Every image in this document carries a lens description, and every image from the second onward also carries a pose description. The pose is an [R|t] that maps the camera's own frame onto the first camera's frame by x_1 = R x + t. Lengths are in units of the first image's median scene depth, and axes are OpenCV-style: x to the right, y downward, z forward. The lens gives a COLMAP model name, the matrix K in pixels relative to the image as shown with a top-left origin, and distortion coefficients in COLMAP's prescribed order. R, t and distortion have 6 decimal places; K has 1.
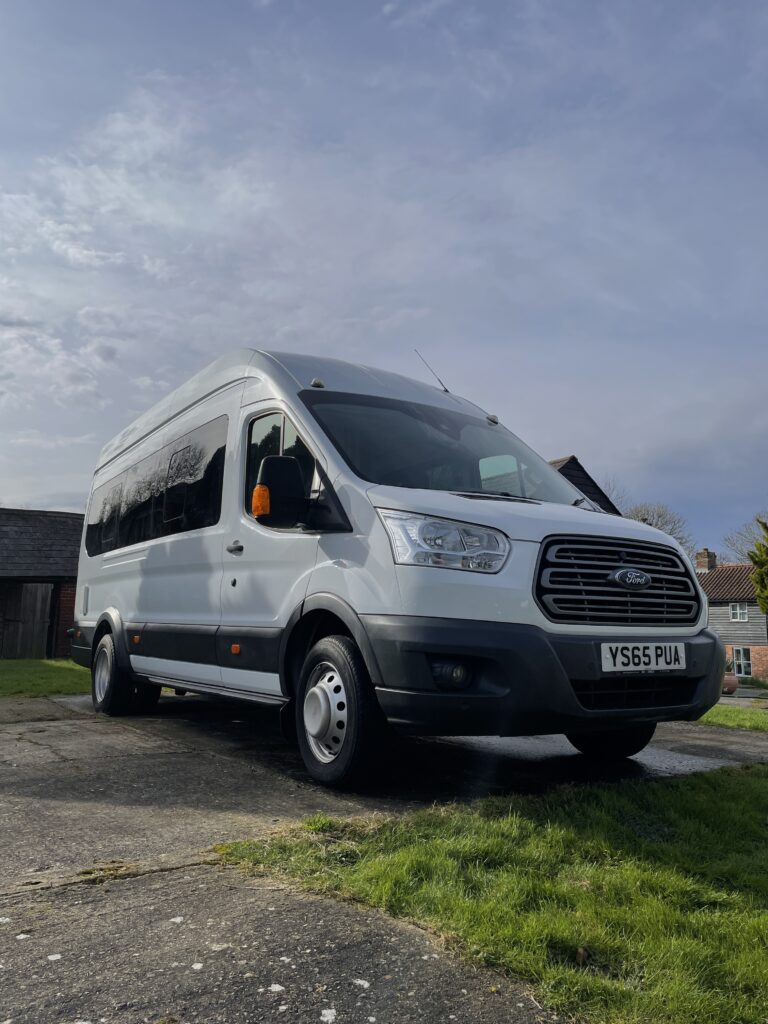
lens RADIAL K [[787.6, 0, 388.0], [0, 787.6, 502.8], [0, 0, 1]] dist [0.095061, -0.121412]
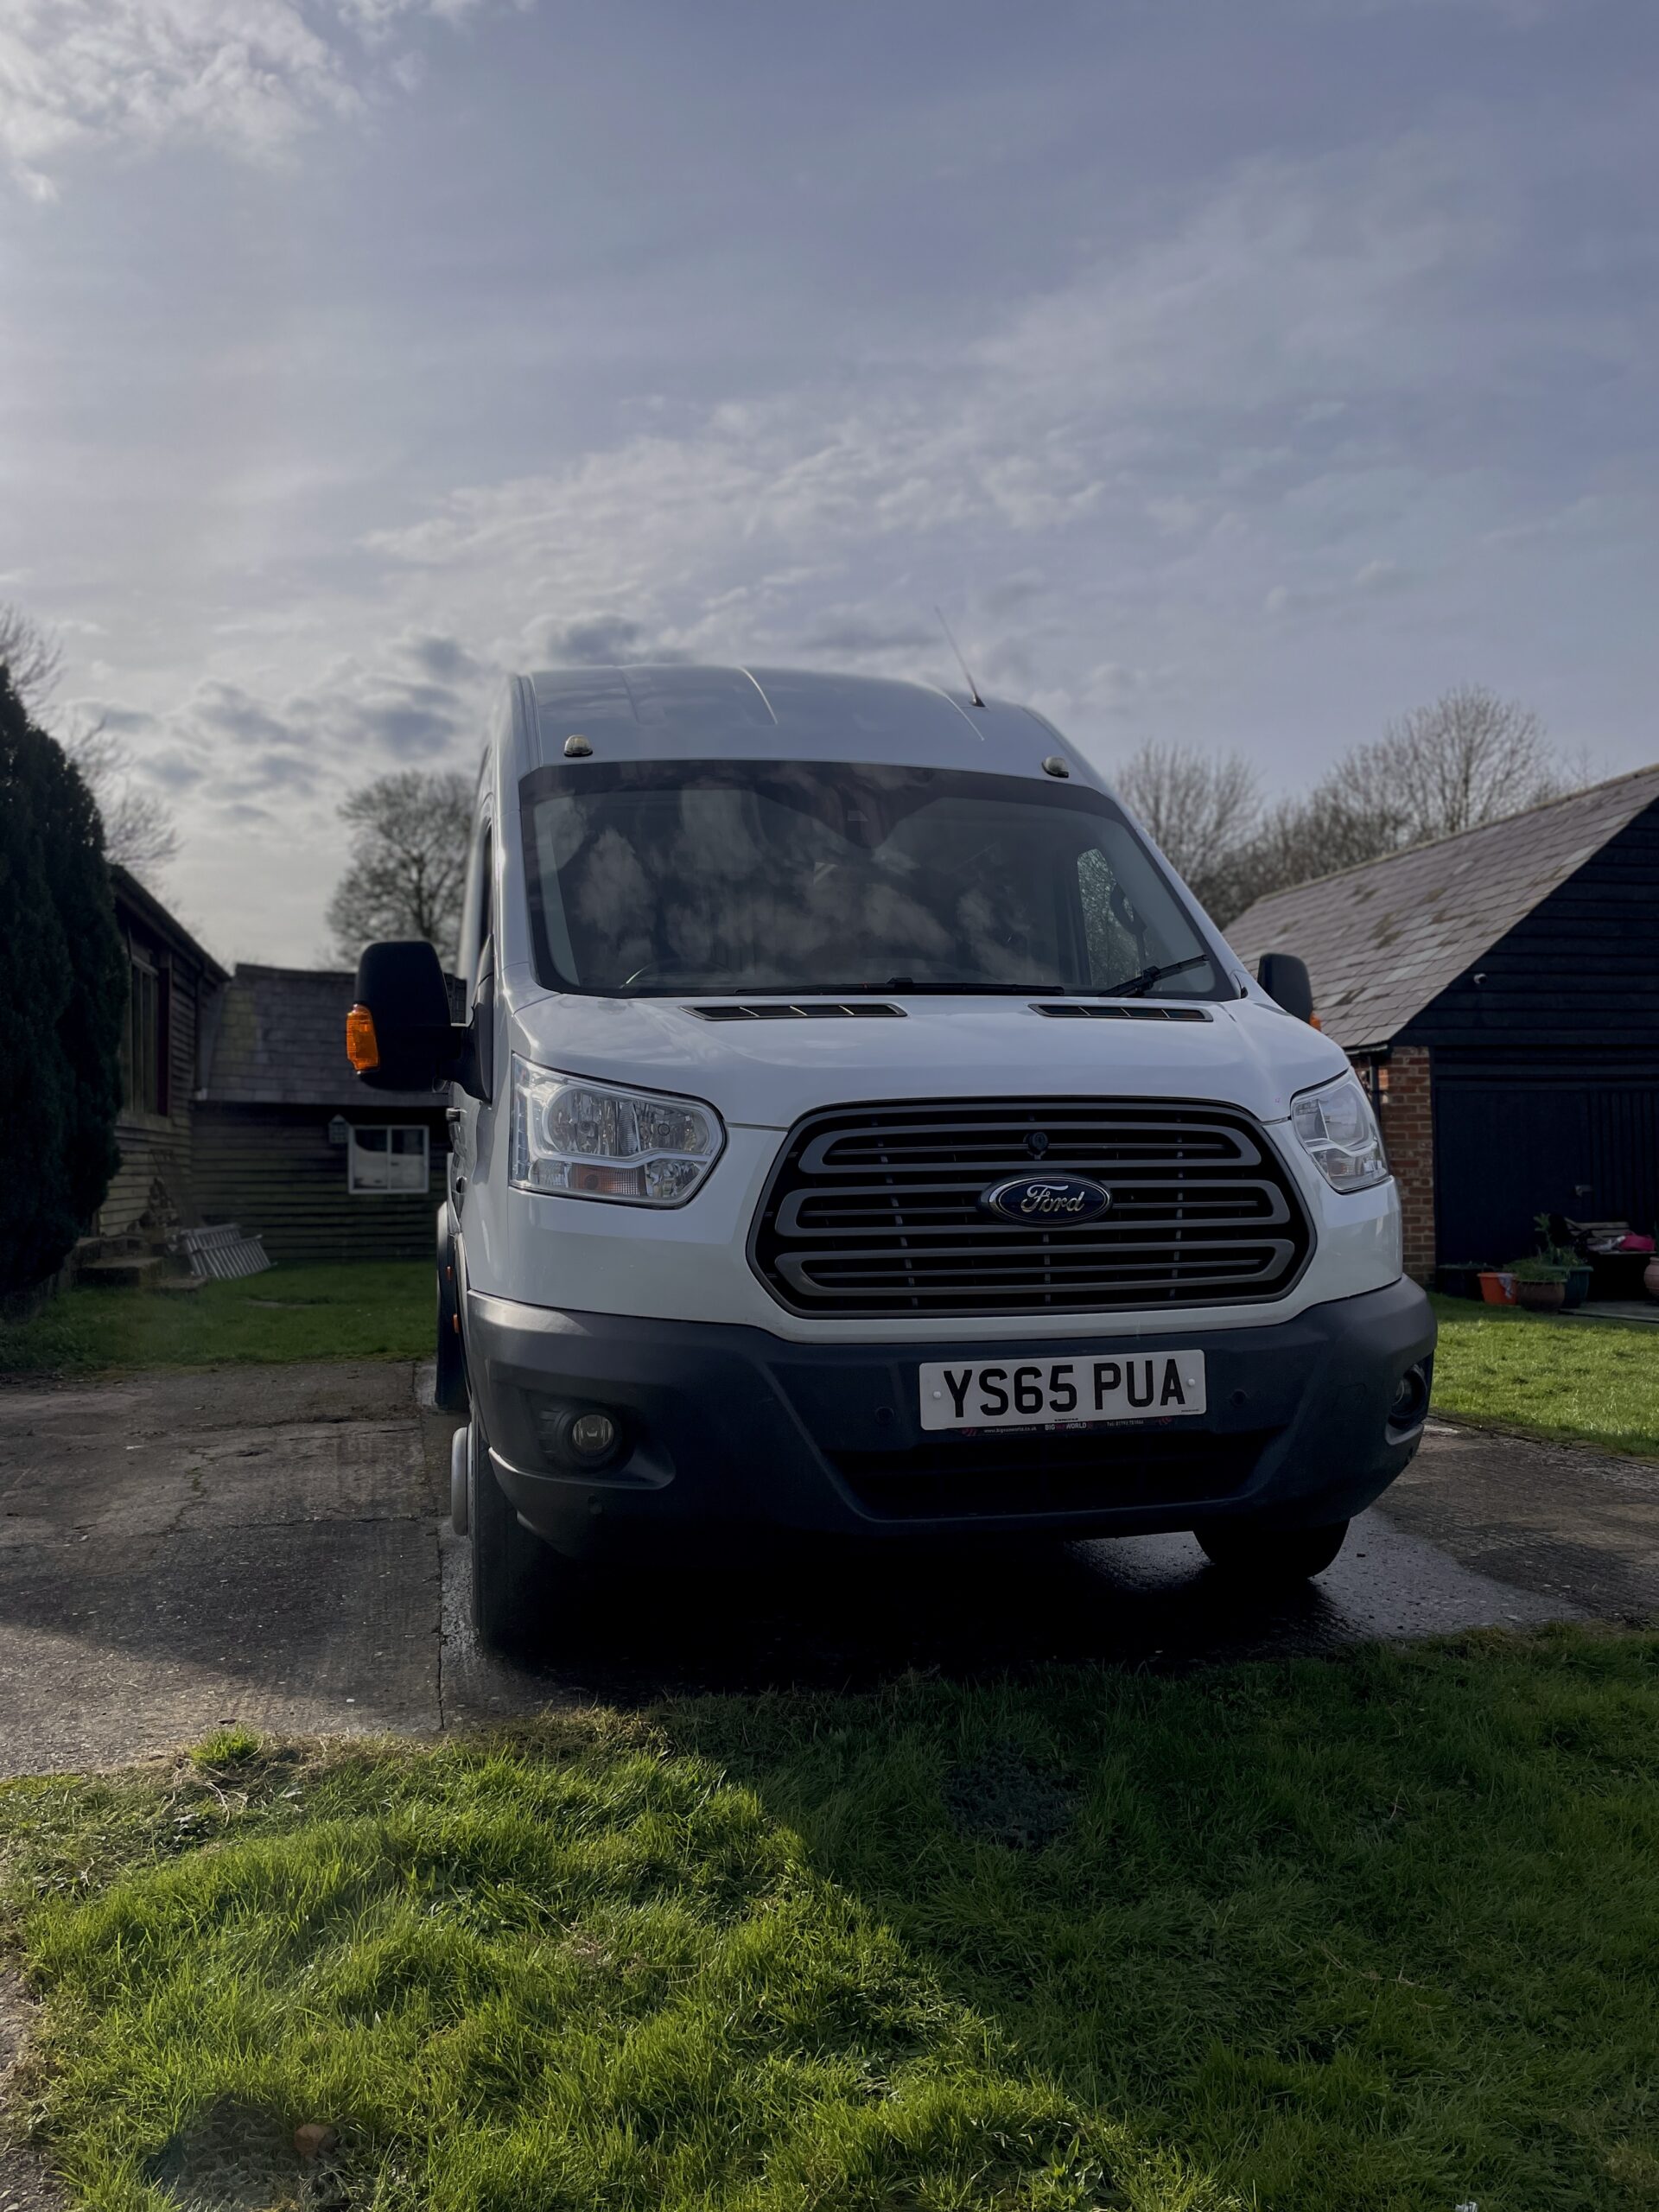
lens RADIAL K [[1701.3, 0, 838.1], [0, 1701.3, 1086.1], [0, 0, 1]] dist [0.095061, -0.121412]
pose [[0.939648, -0.048211, -0.338729, 0.513463], [0.082387, 0.992774, 0.087246, -0.048886], [0.332075, -0.109888, 0.936830, 0.147331]]
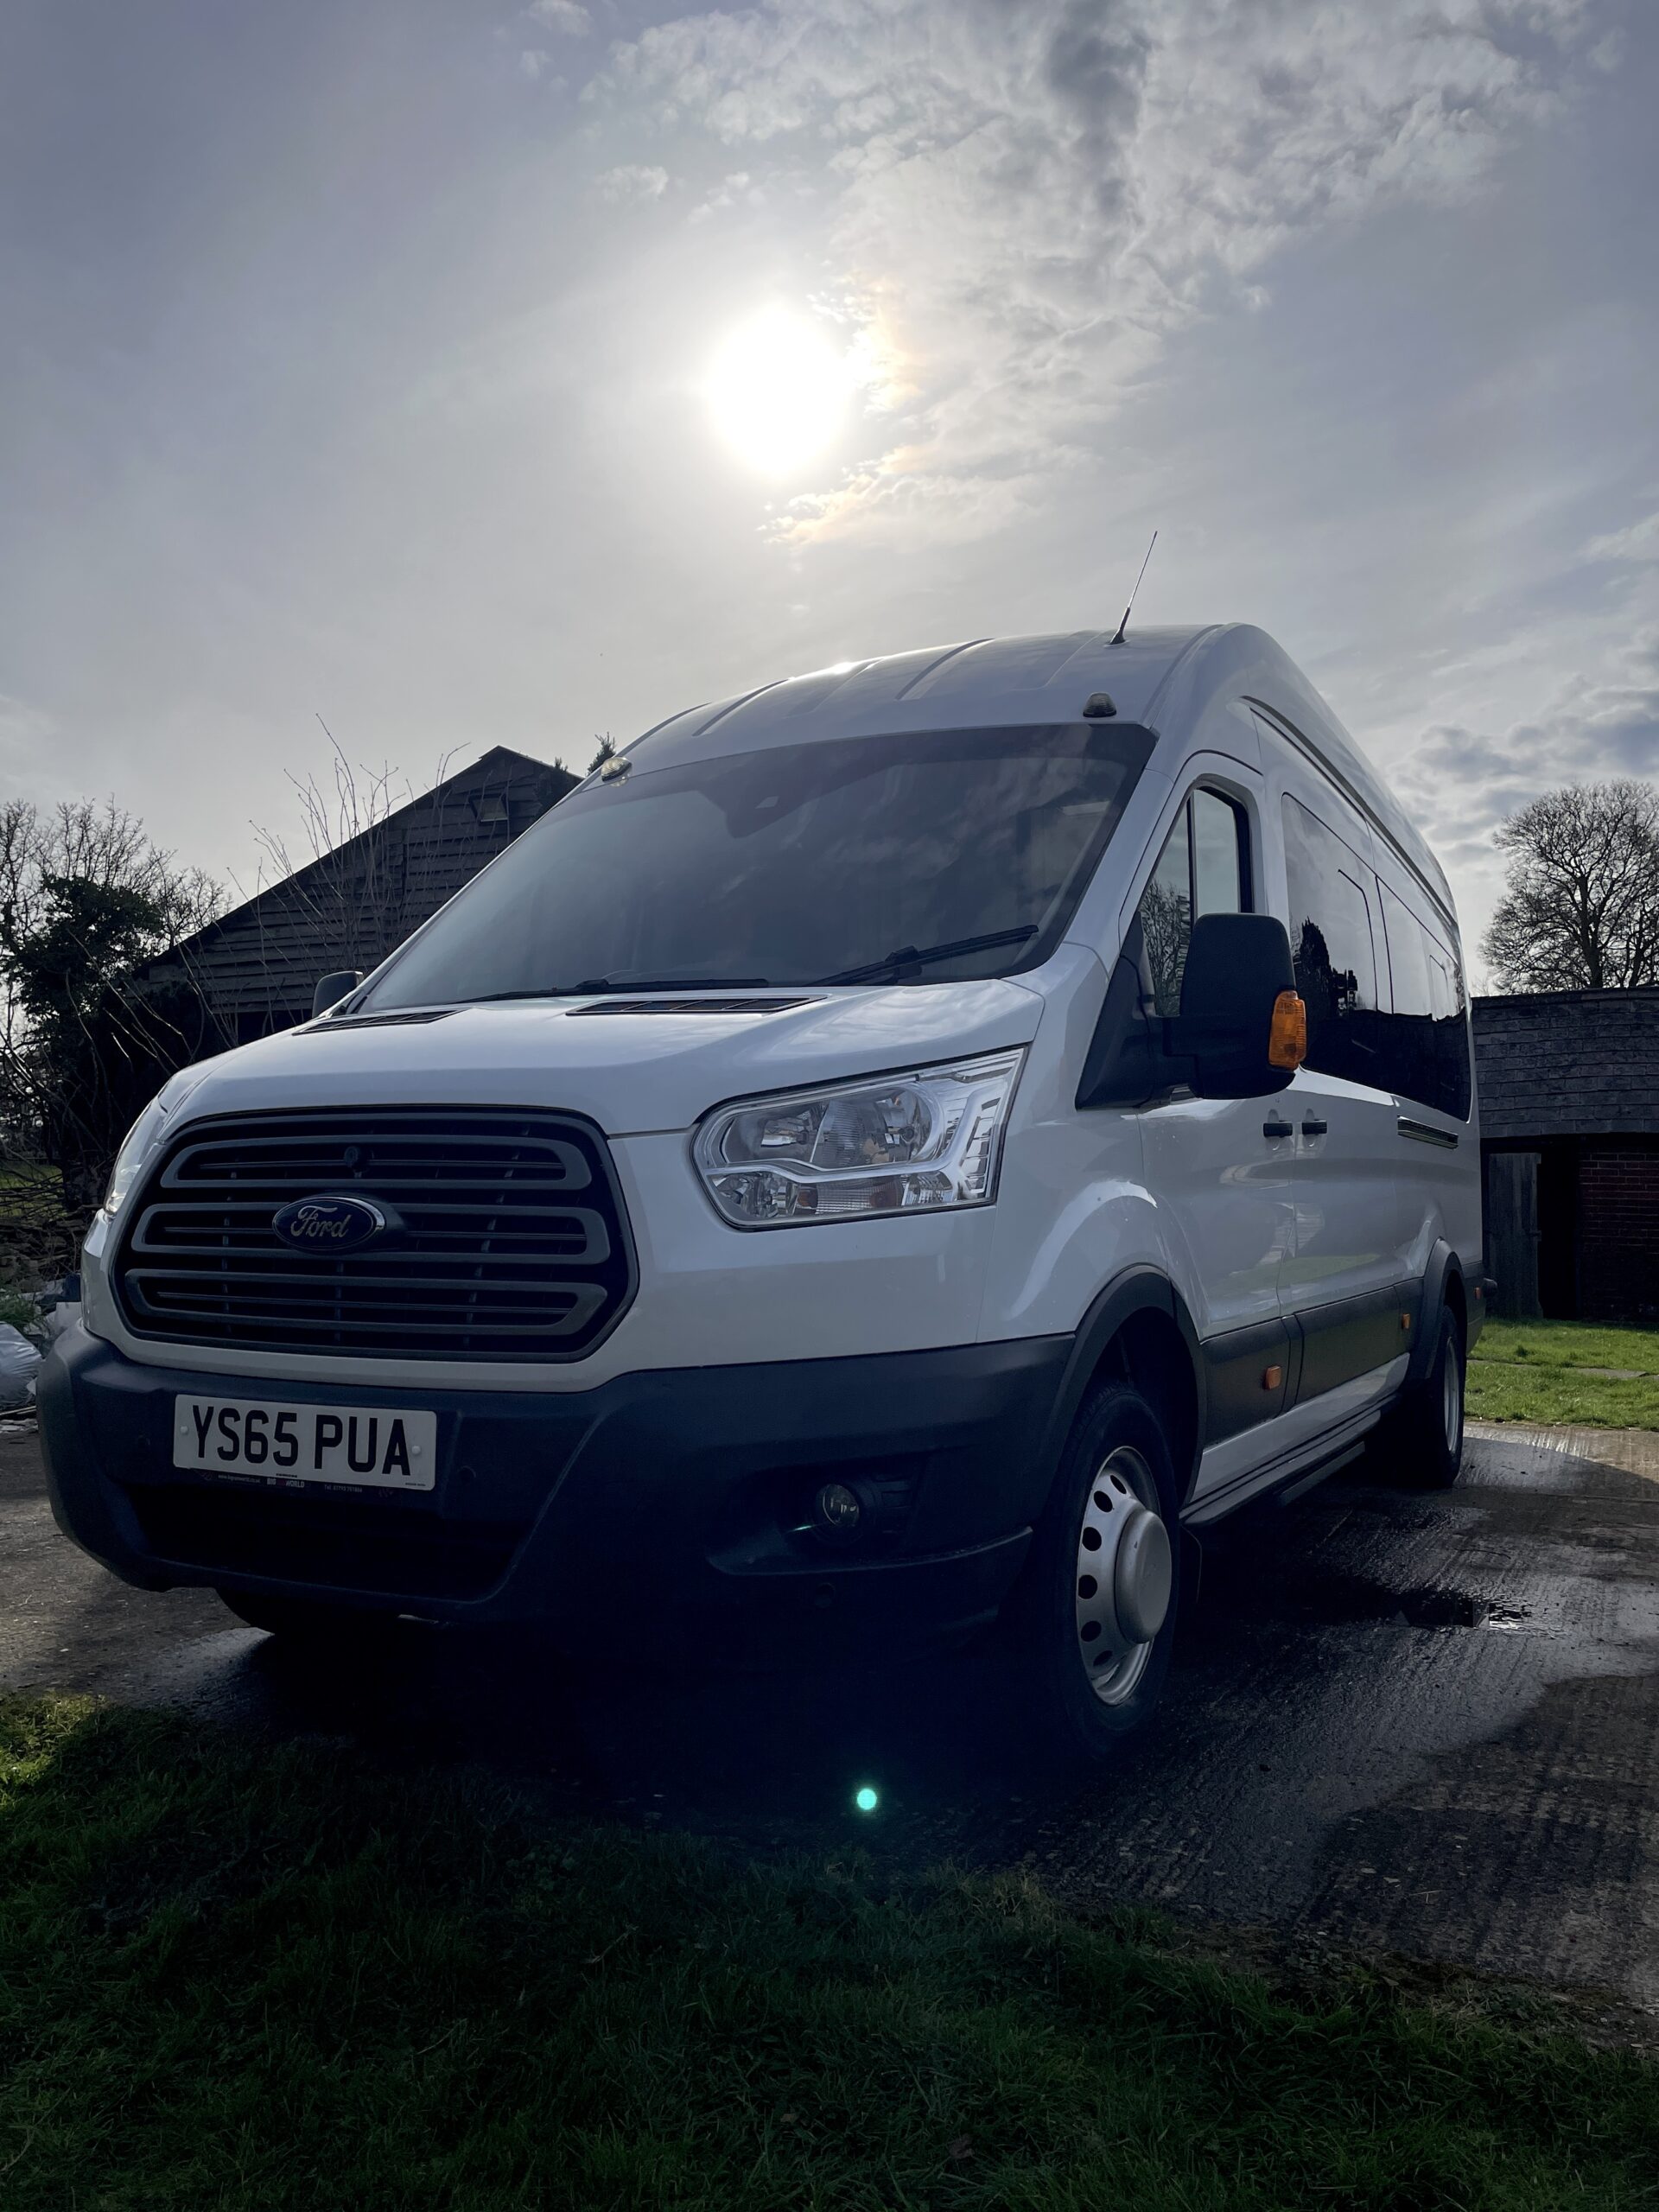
lens RADIAL K [[1693.1, 0, 829.5], [0, 1693.1, 1106.0], [0, 0, 1]] dist [0.066340, -0.084046]
pose [[0.487400, -0.065199, -0.870741, 1.104290], [0.127082, 0.991887, -0.003135, 0.075645], [0.863882, -0.109128, 0.491731, 0.835104]]
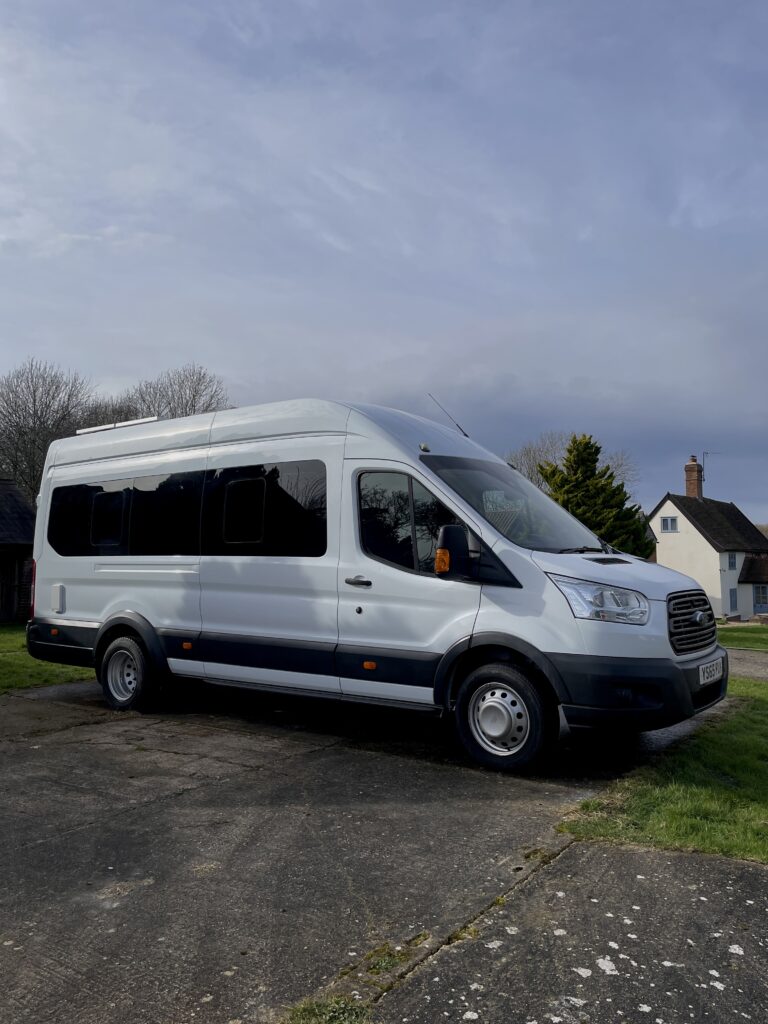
lens RADIAL K [[776.2, 0, 397.5], [0, 776.2, 509.9], [0, 0, 1]] dist [0.077073, -0.113233]
pose [[0.934428, 0.012389, 0.355936, -0.779397], [-0.044087, 0.995732, 0.081083, -0.211015], [-0.353413, -0.091458, 0.930986, -0.169772]]
